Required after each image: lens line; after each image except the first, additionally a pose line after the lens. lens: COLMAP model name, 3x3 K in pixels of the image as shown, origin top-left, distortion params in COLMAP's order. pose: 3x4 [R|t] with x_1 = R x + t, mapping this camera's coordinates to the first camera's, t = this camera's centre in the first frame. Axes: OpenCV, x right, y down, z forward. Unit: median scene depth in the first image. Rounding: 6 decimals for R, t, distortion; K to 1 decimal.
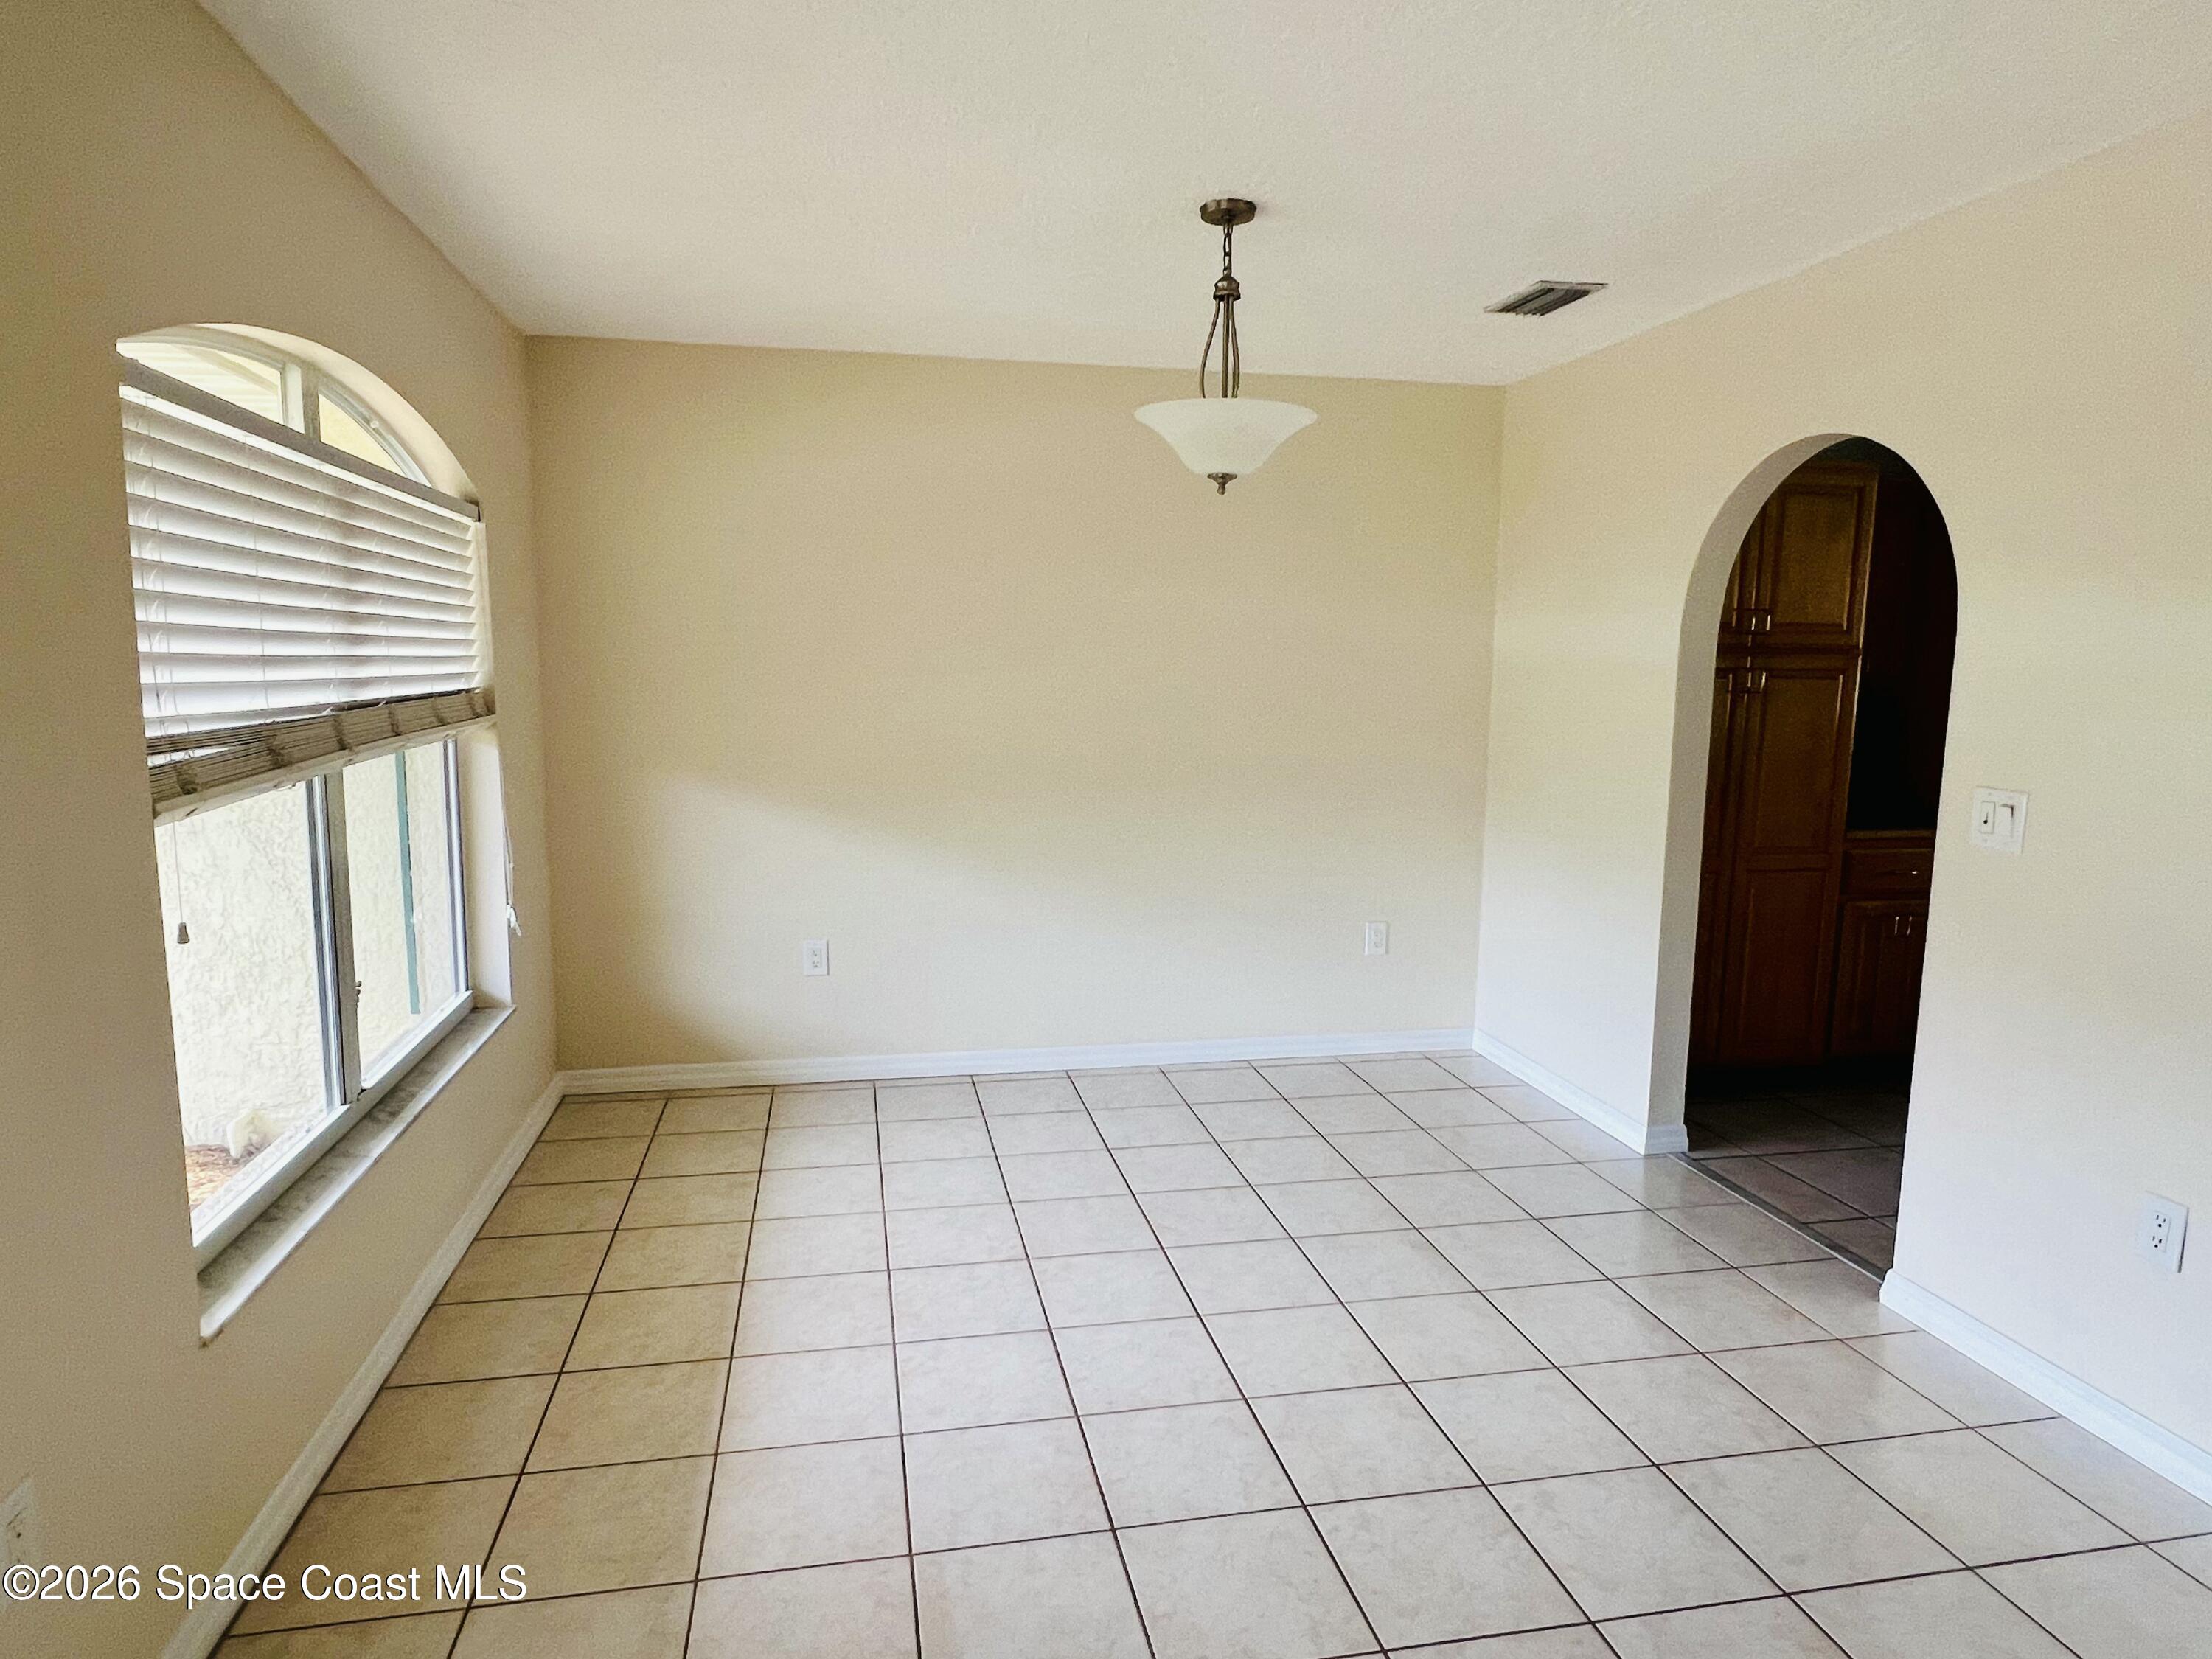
lens RADIAL K [[1306.9, 0, 1106.0], [0, 1306.9, 829.5], [0, 0, 1]] dist [0.000135, -0.001396]
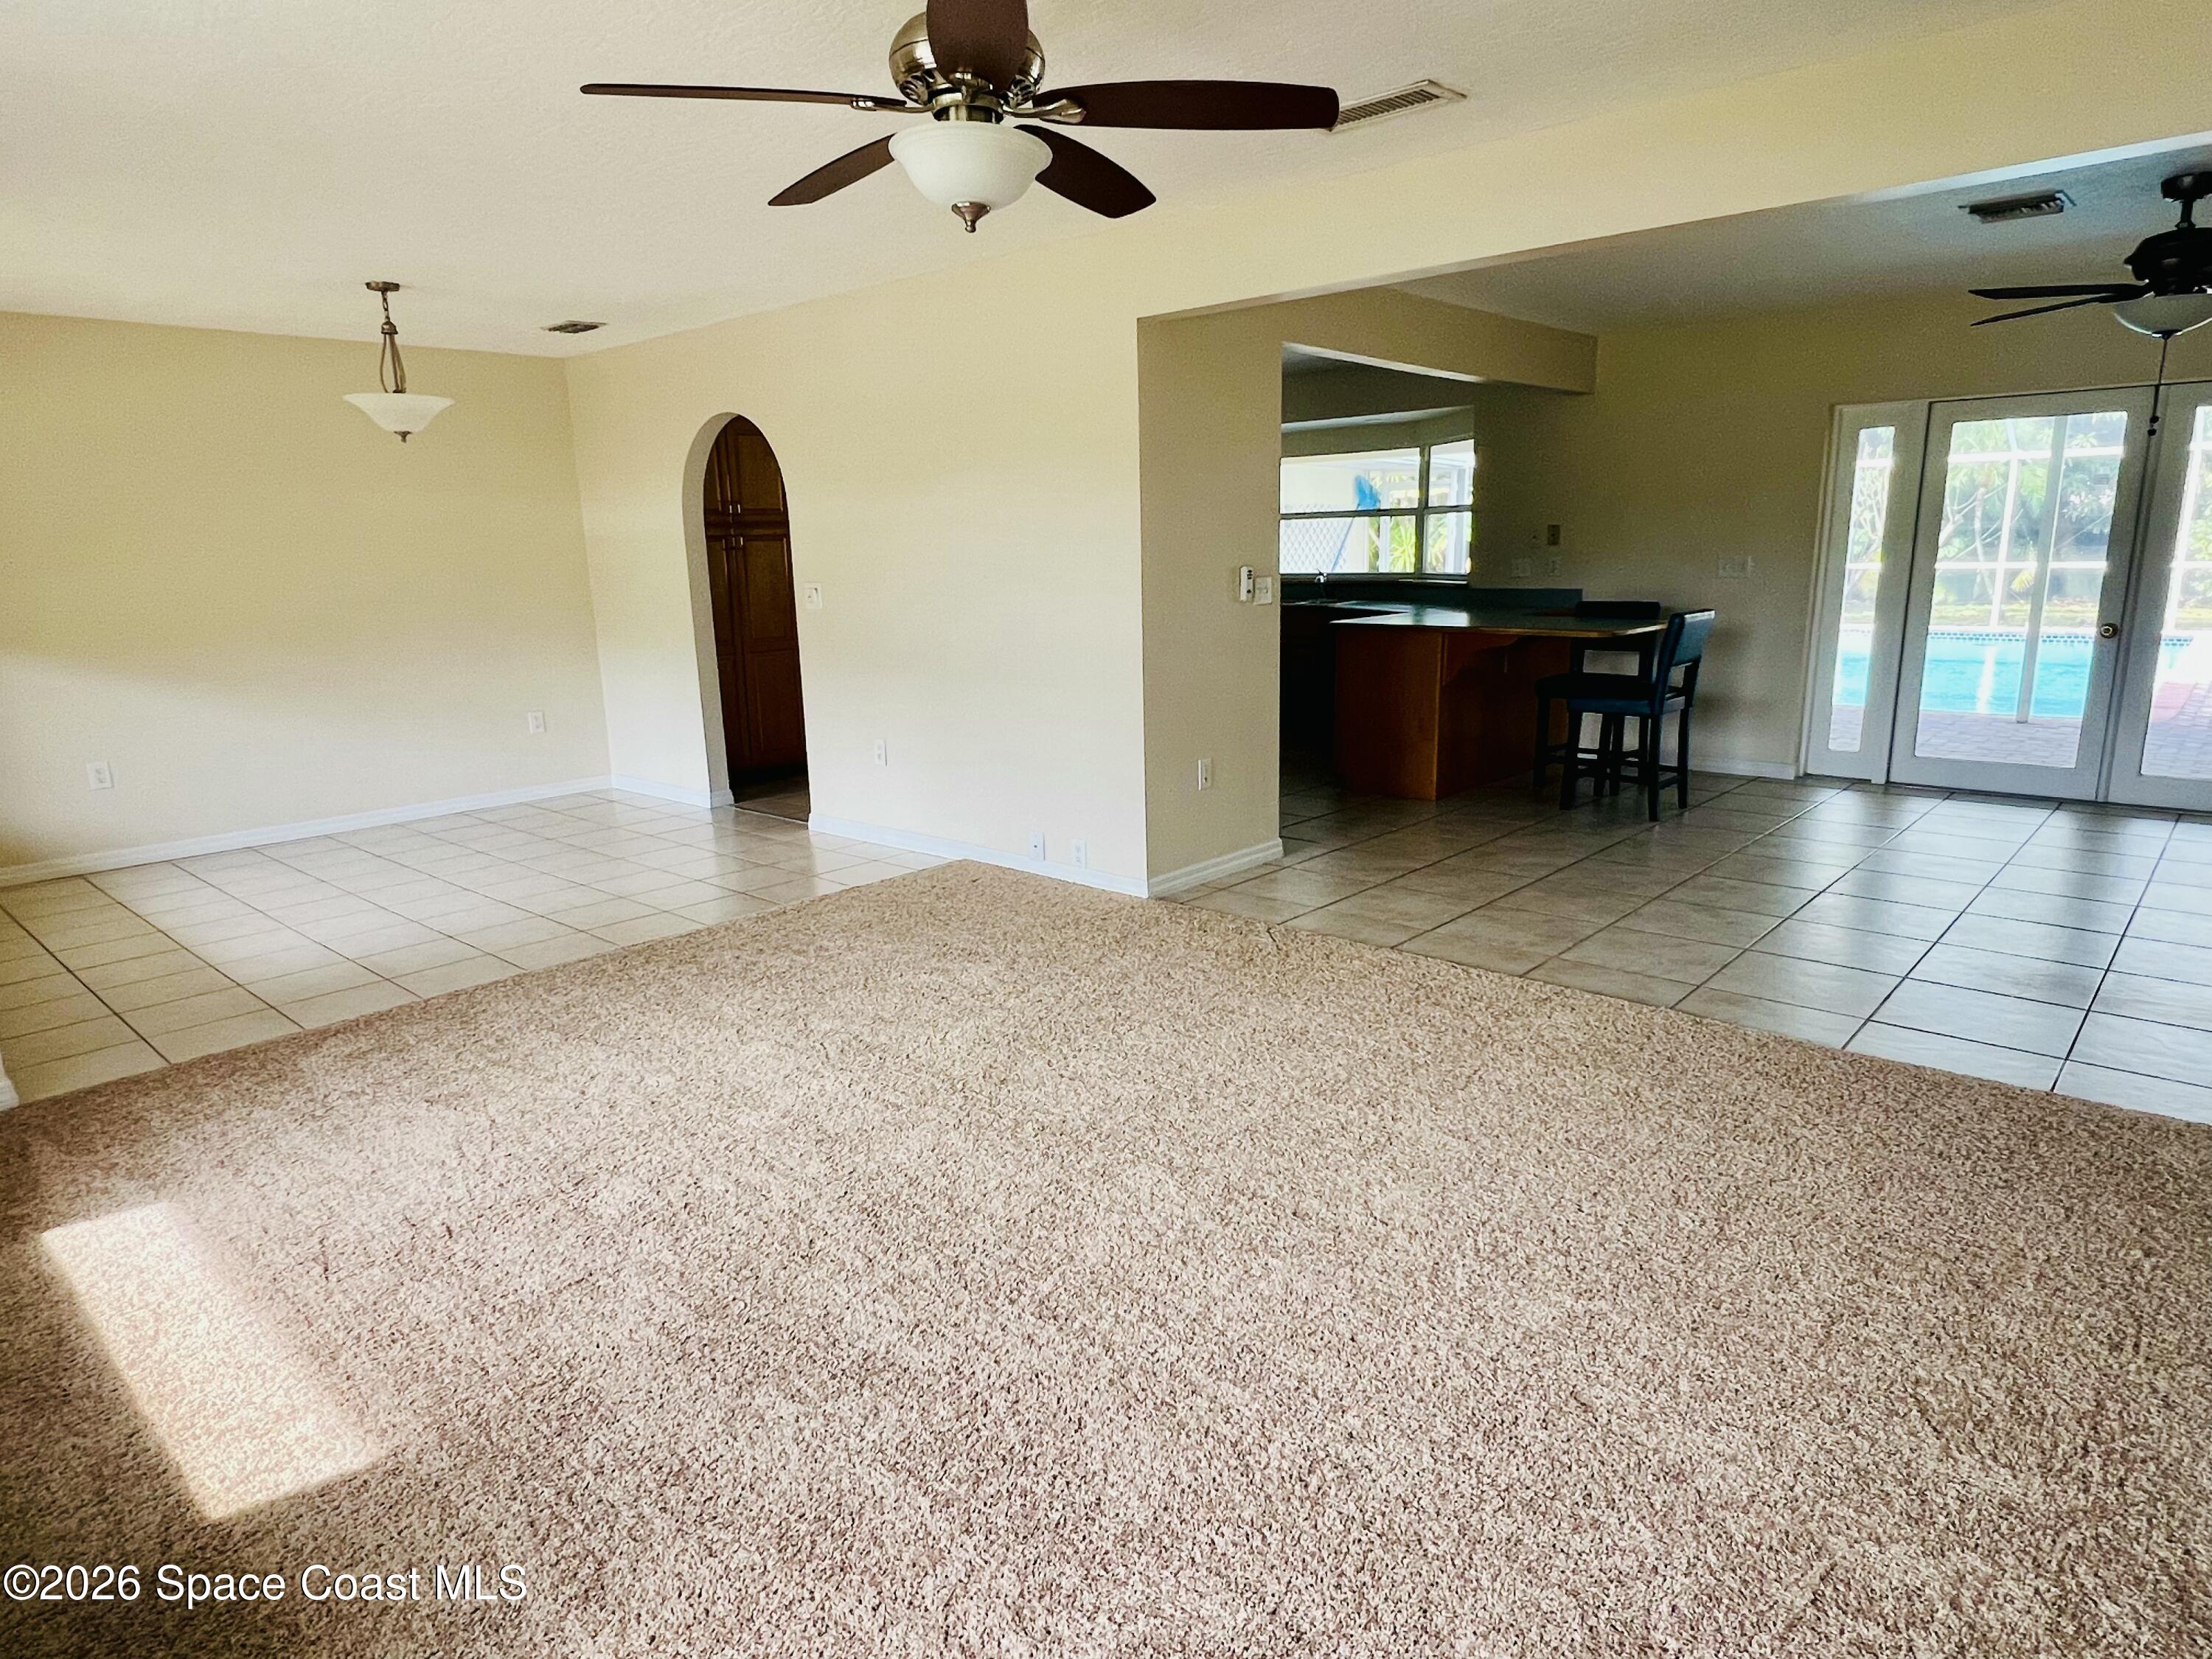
lens RADIAL K [[1306.9, 0, 1106.0], [0, 1306.9, 829.5], [0, 0, 1]] dist [0.000135, -0.001396]
pose [[0.805178, -0.161299, 0.570676, -0.186799], [0.116570, 0.986574, 0.114381, 0.135140], [-0.581464, -0.025573, 0.813170, -0.793593]]
